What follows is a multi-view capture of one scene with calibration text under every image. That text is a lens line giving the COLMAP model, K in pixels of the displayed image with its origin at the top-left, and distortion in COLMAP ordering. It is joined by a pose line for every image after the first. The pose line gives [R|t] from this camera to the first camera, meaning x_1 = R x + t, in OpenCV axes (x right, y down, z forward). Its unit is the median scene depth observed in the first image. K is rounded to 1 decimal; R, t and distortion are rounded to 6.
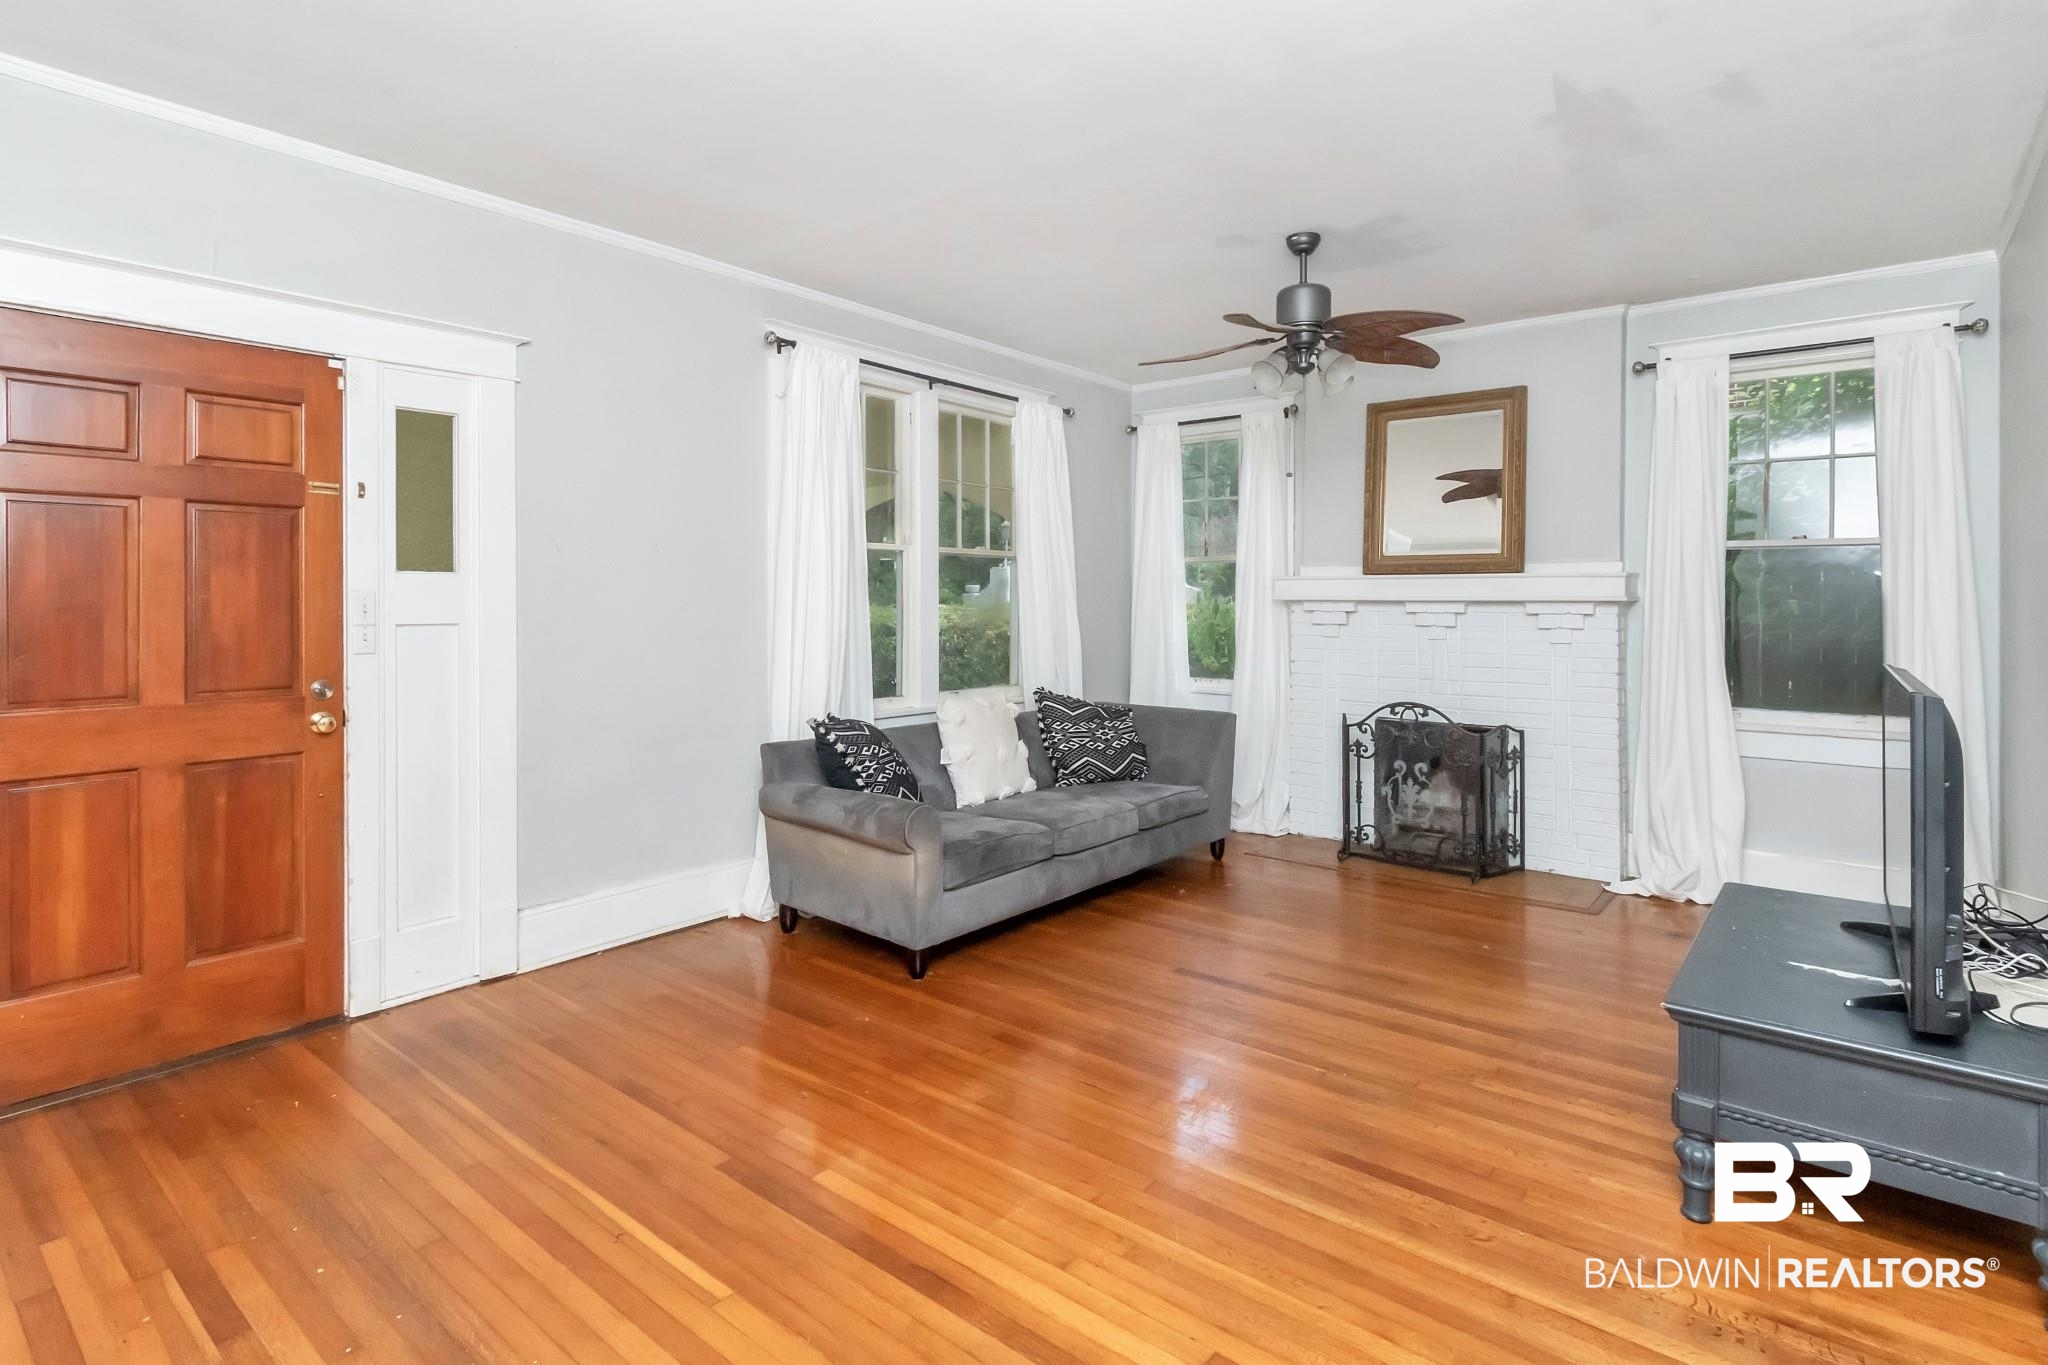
lens RADIAL K [[1030.2, 0, 1029.2], [0, 1030.2, 599.9], [0, 0, 1]] dist [0.000544, 0.000236]
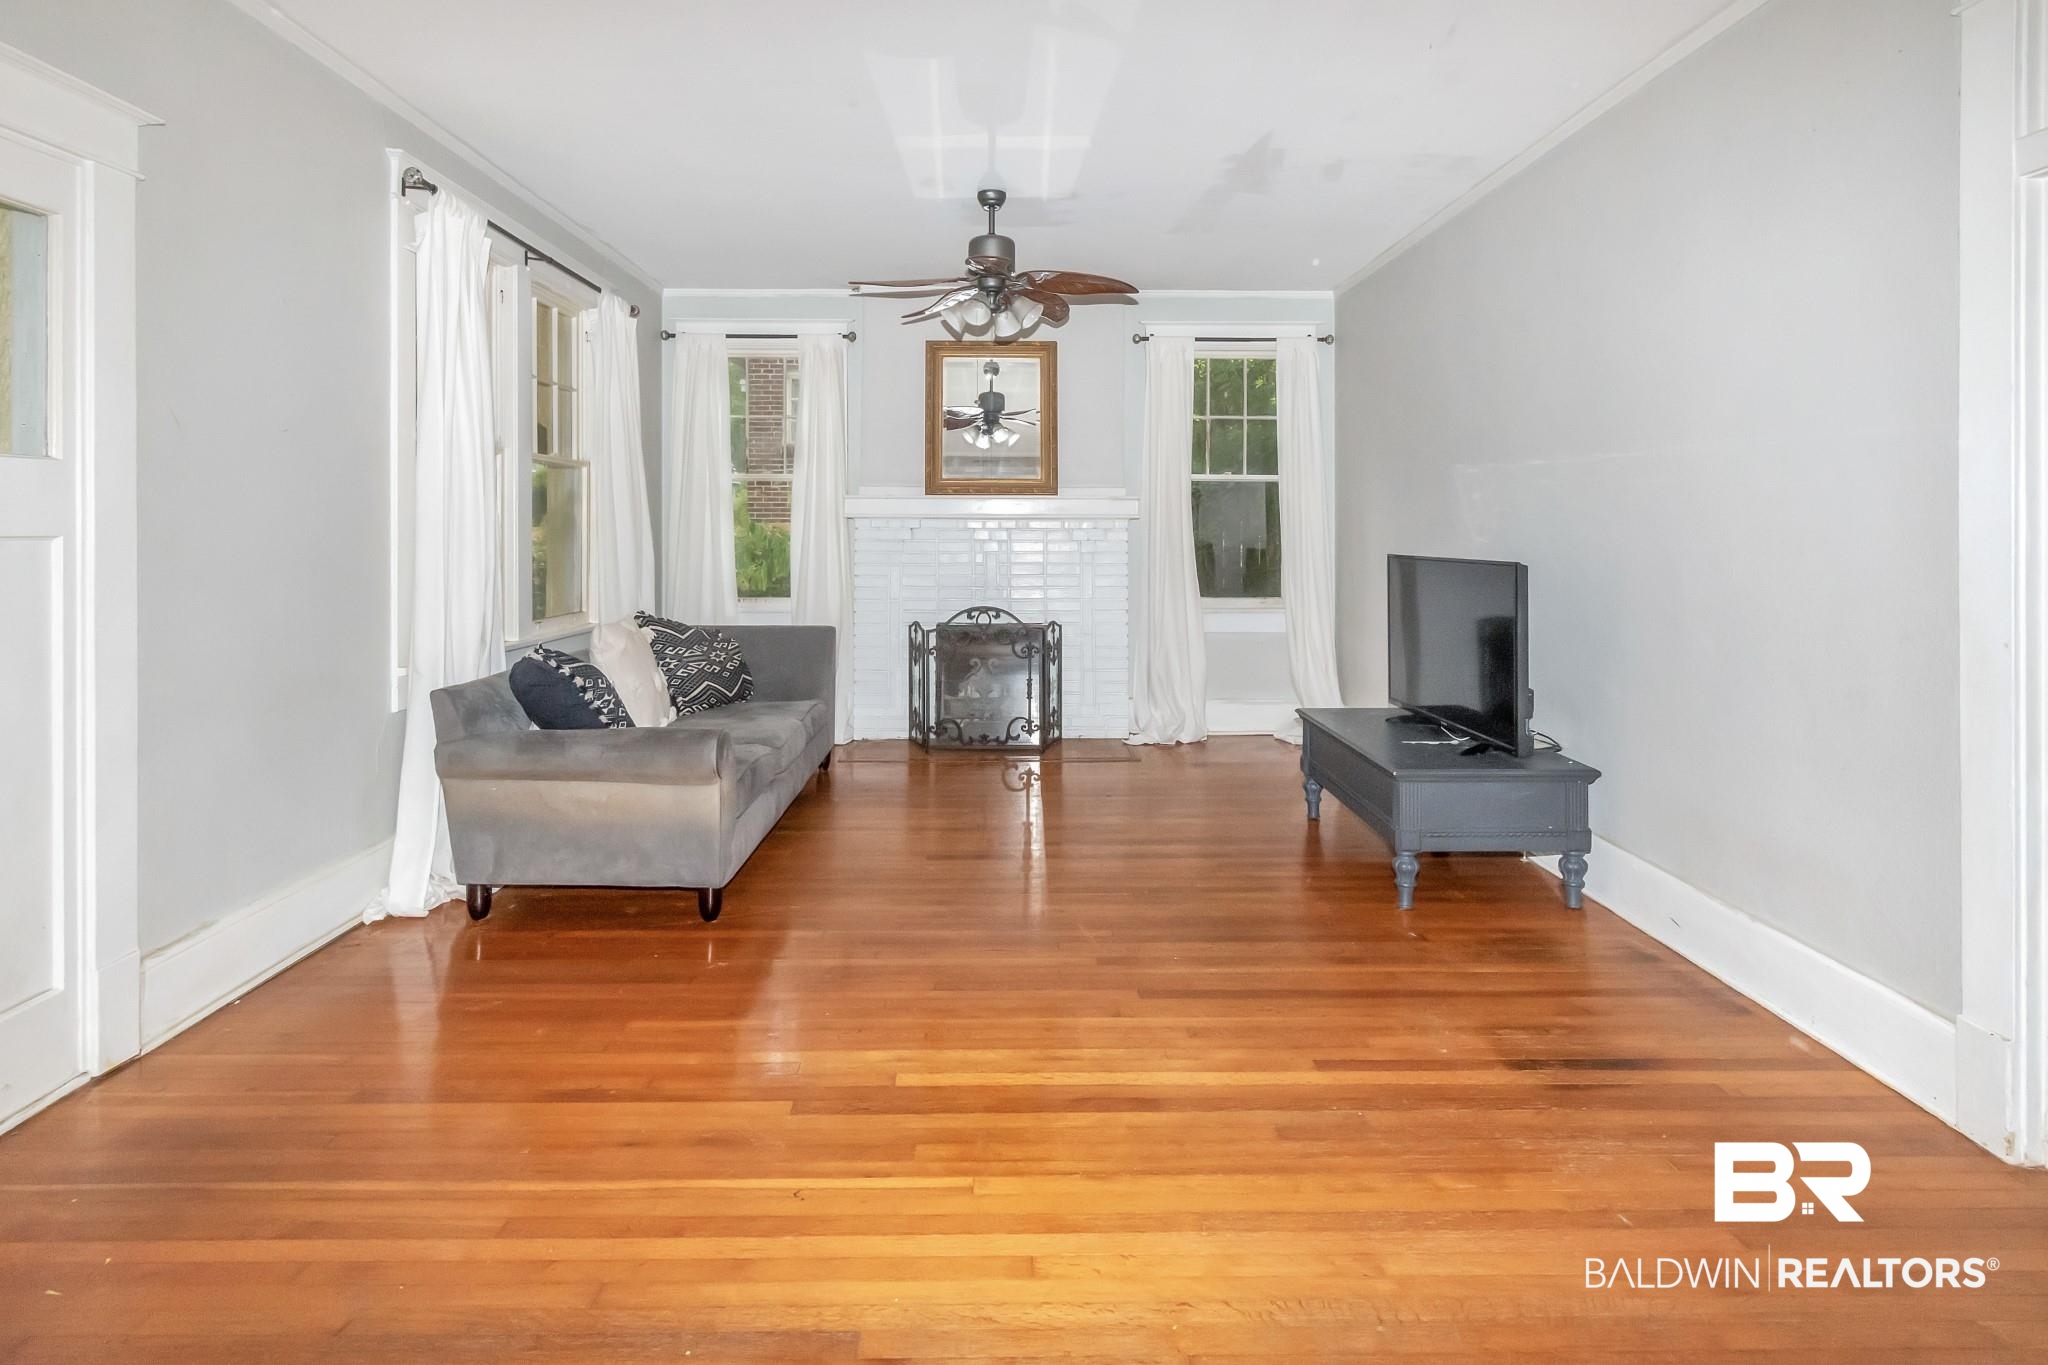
lens RADIAL K [[1071.5, 0, 1022.5], [0, 1071.5, 527.8], [0, 0, 1]] dist [-0.002801, 0.001239]
pose [[0.762070, 0.000039, 0.647495, -0.387583], [0.000402, 1.000000, -0.000533, 0.013297], [-0.647495, 0.000666, 0.762069, 0.068454]]
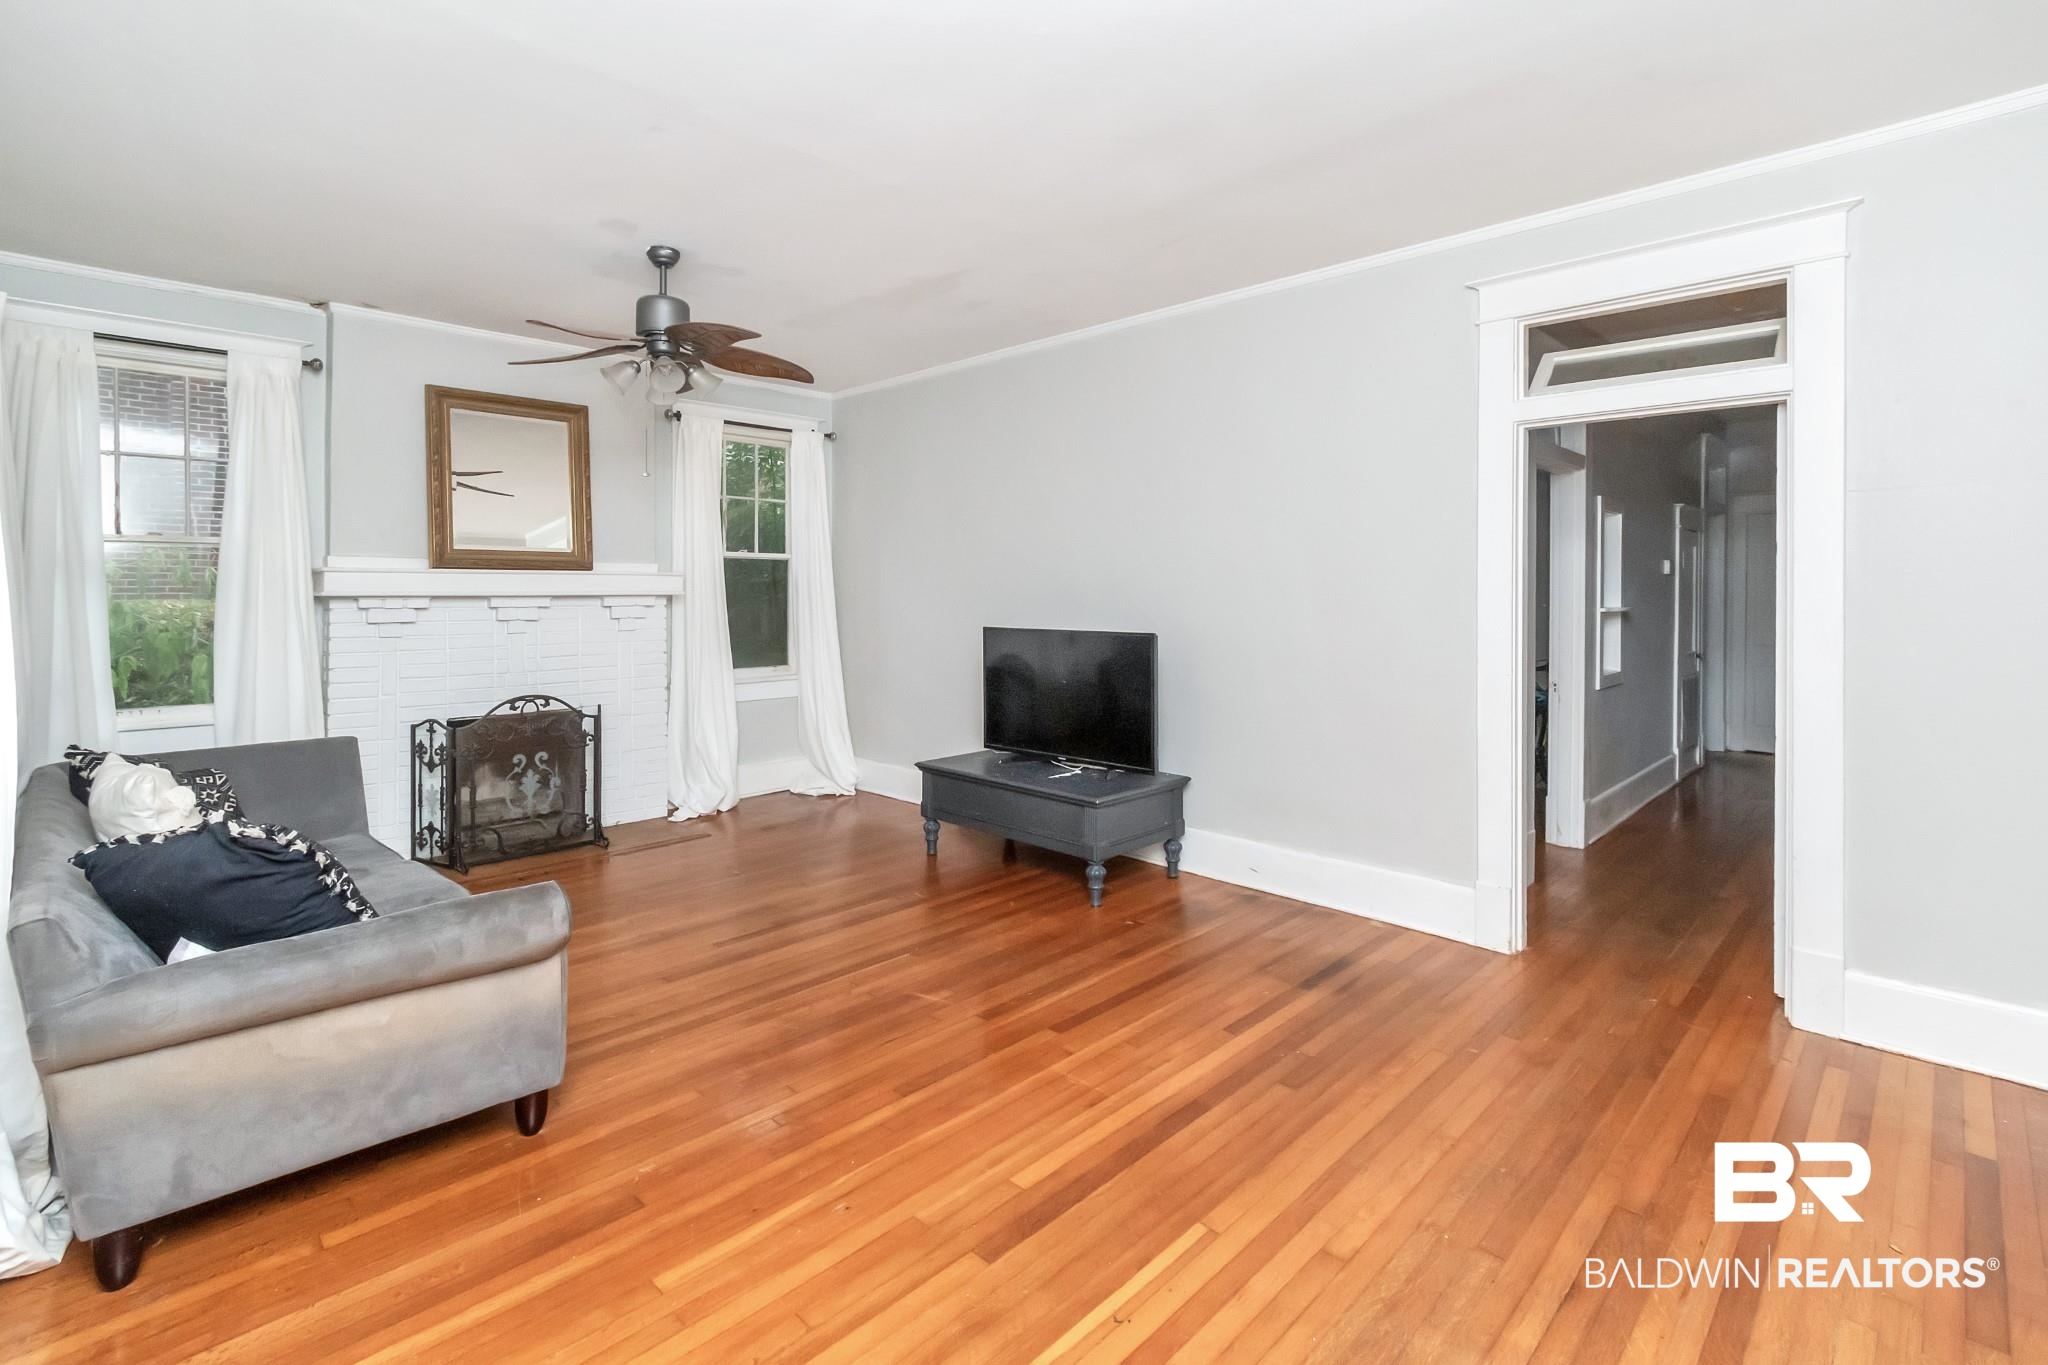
lens RADIAL K [[945.6, 0, 1014.6], [0, 945.6, 594.7], [0, 0, 1]] dist [-0.021876, 0.013416]
pose [[0.091339, -0.007528, 0.995791, -0.542615], [0.003416, 0.999968, 0.007246, -0.005643], [-0.995814, 0.002739, 0.091362, 0.457766]]
